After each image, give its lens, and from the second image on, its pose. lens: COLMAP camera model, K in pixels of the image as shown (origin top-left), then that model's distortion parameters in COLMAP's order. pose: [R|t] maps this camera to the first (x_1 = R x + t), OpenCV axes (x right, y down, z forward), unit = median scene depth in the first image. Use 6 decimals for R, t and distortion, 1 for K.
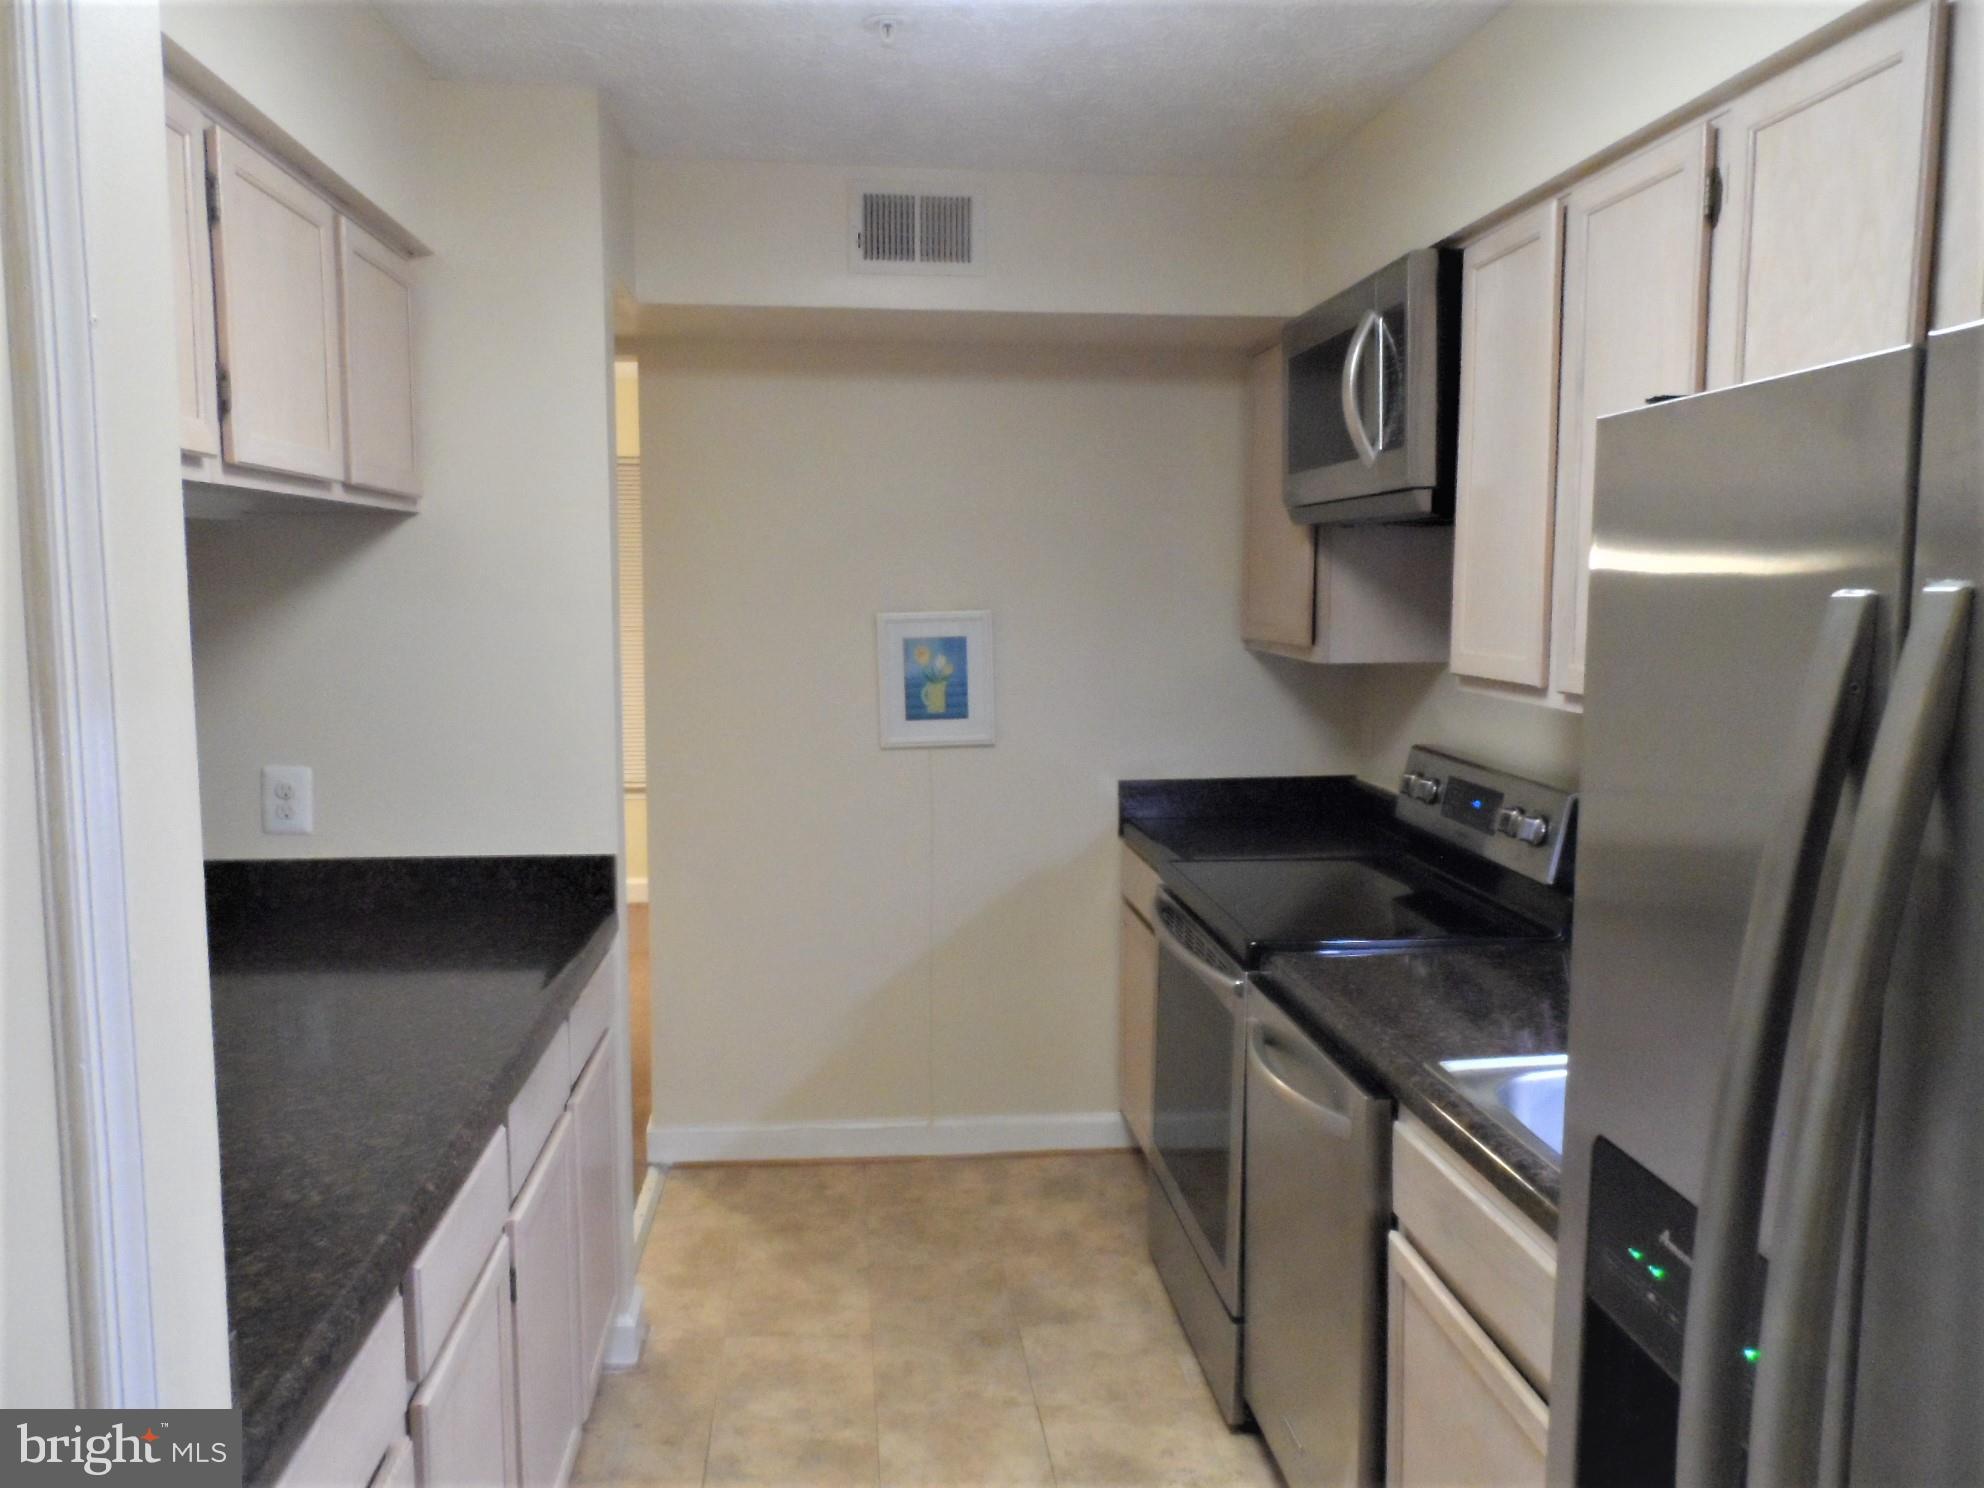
lens RADIAL K [[1520.3, 0, 997.4], [0, 1520.3, 752.6], [0, 0, 1]] dist [-0.014310, 0.017983]
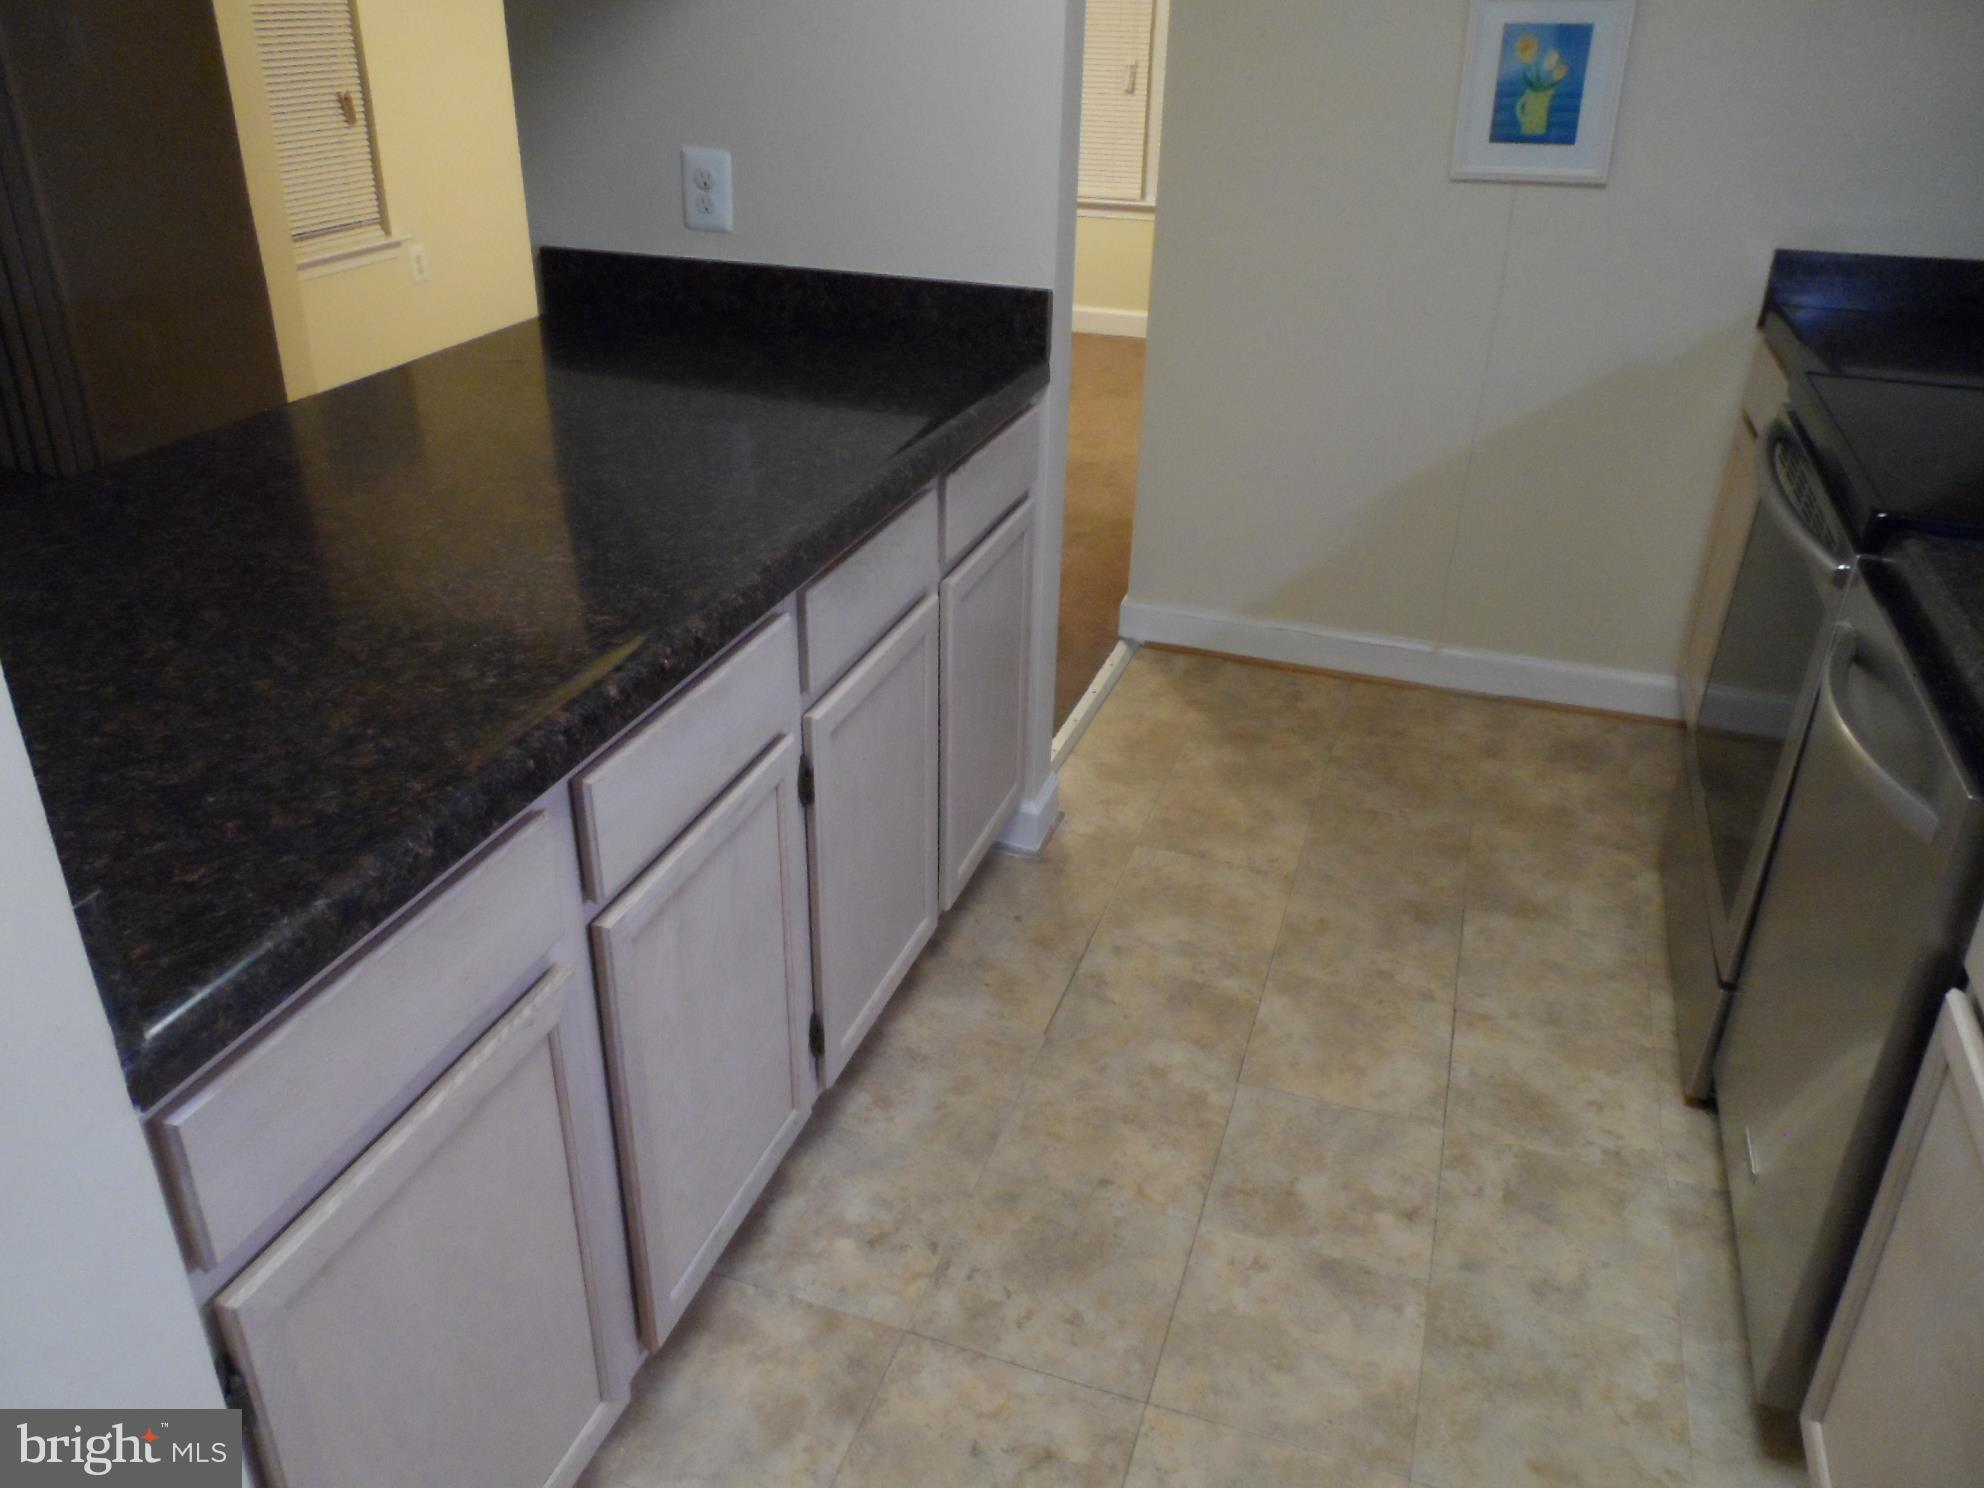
lens RADIAL K [[1520.3, 0, 997.4], [0, 1520.3, 752.6], [0, 0, 1]] dist [-0.014310, 0.017983]
pose [[0.912523, 0.203785, -0.354645, 0.056552], [-0.065228, 0.928456, 0.365670, 0.001168], [0.403791, -0.310549, 0.860530, 0.178545]]
